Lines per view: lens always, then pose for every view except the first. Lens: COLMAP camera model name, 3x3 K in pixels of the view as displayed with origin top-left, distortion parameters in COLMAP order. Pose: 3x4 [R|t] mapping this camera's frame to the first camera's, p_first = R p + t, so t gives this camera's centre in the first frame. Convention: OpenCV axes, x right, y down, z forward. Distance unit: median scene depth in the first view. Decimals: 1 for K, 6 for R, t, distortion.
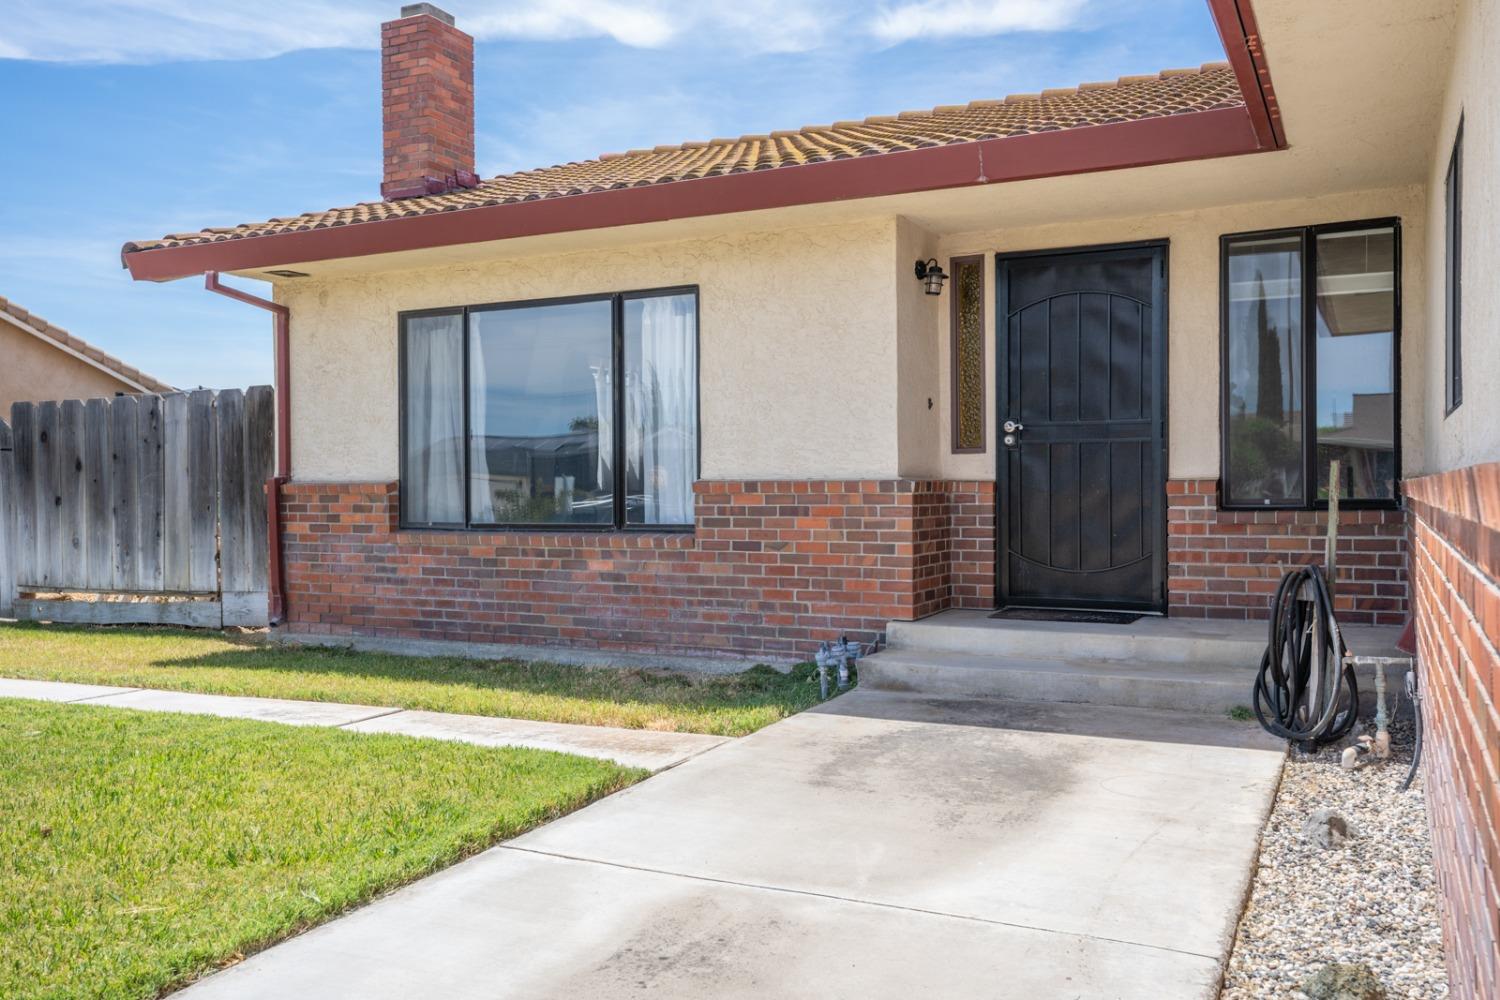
lens RADIAL K [[1231.2, 0, 754.3], [0, 1231.2, 497.4], [0, 0, 1]] dist [0.028664, 0.002448]
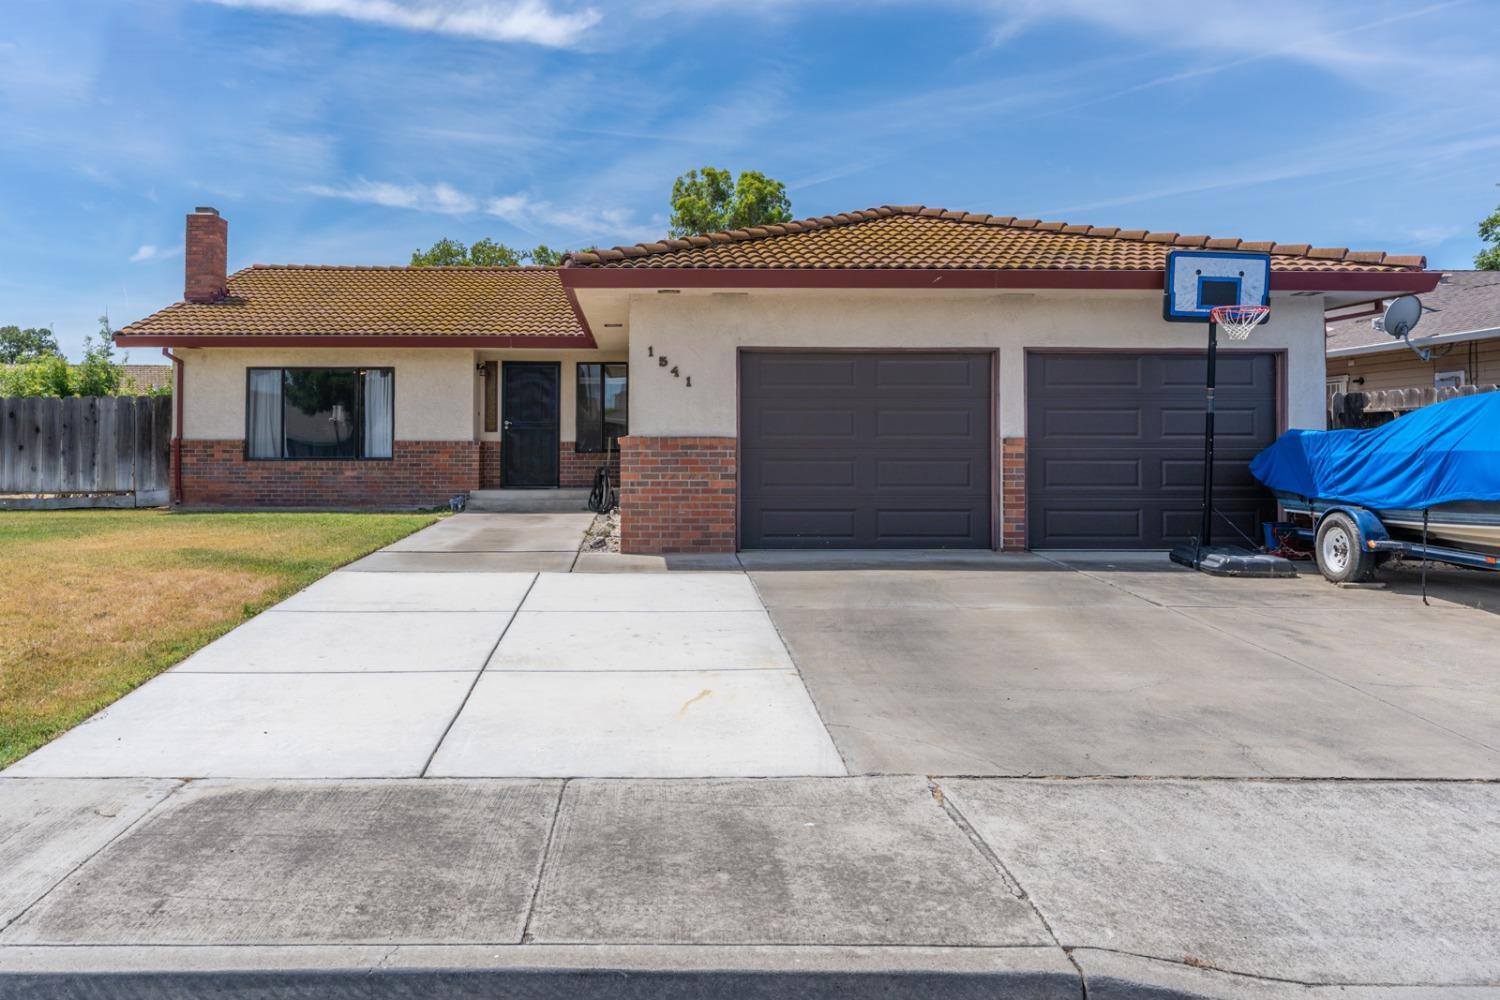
lens RADIAL K [[1123.7, 0, 642.4], [0, 1123.7, 412.2], [0, 0, 1]] dist [0.000433, 0.003856]
pose [[0.893471, 0.022571, 0.448553, -0.623585], [-0.003184, 0.999030, -0.043930, 0.028296], [-0.449109, 0.037822, 0.892676, -1.339600]]
